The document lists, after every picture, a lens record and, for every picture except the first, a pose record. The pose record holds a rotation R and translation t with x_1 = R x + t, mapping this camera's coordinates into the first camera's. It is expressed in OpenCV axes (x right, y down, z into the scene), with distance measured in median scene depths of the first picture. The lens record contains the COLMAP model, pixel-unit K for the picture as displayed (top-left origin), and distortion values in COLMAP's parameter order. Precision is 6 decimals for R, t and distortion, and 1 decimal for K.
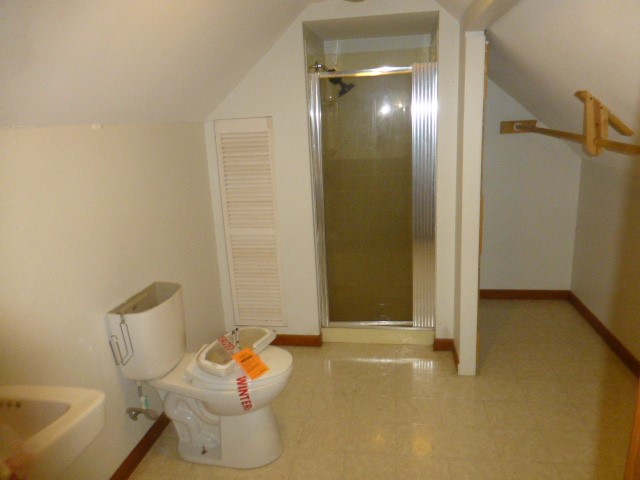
lens RADIAL K [[457.2, 0, 320.0], [0, 457.2, 240.0], [0, 0, 1]] dist [-0.003315, -0.001809]
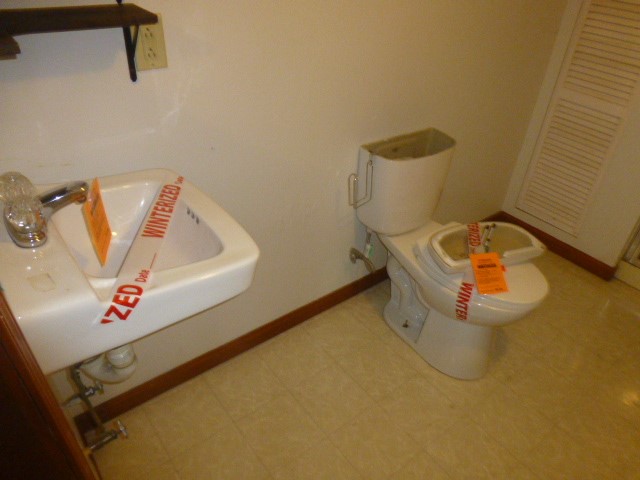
lens RADIAL K [[447.1, 0, 320.0], [0, 447.1, 240.0], [0, 0, 1]] dist [-0.035562, -0.001990]
pose [[0.717897, 0.469260, -0.514216, 0.004374], [-0.254151, 0.864343, 0.433958, -0.034398], [0.648098, -0.180849, 0.739772, 0.259831]]
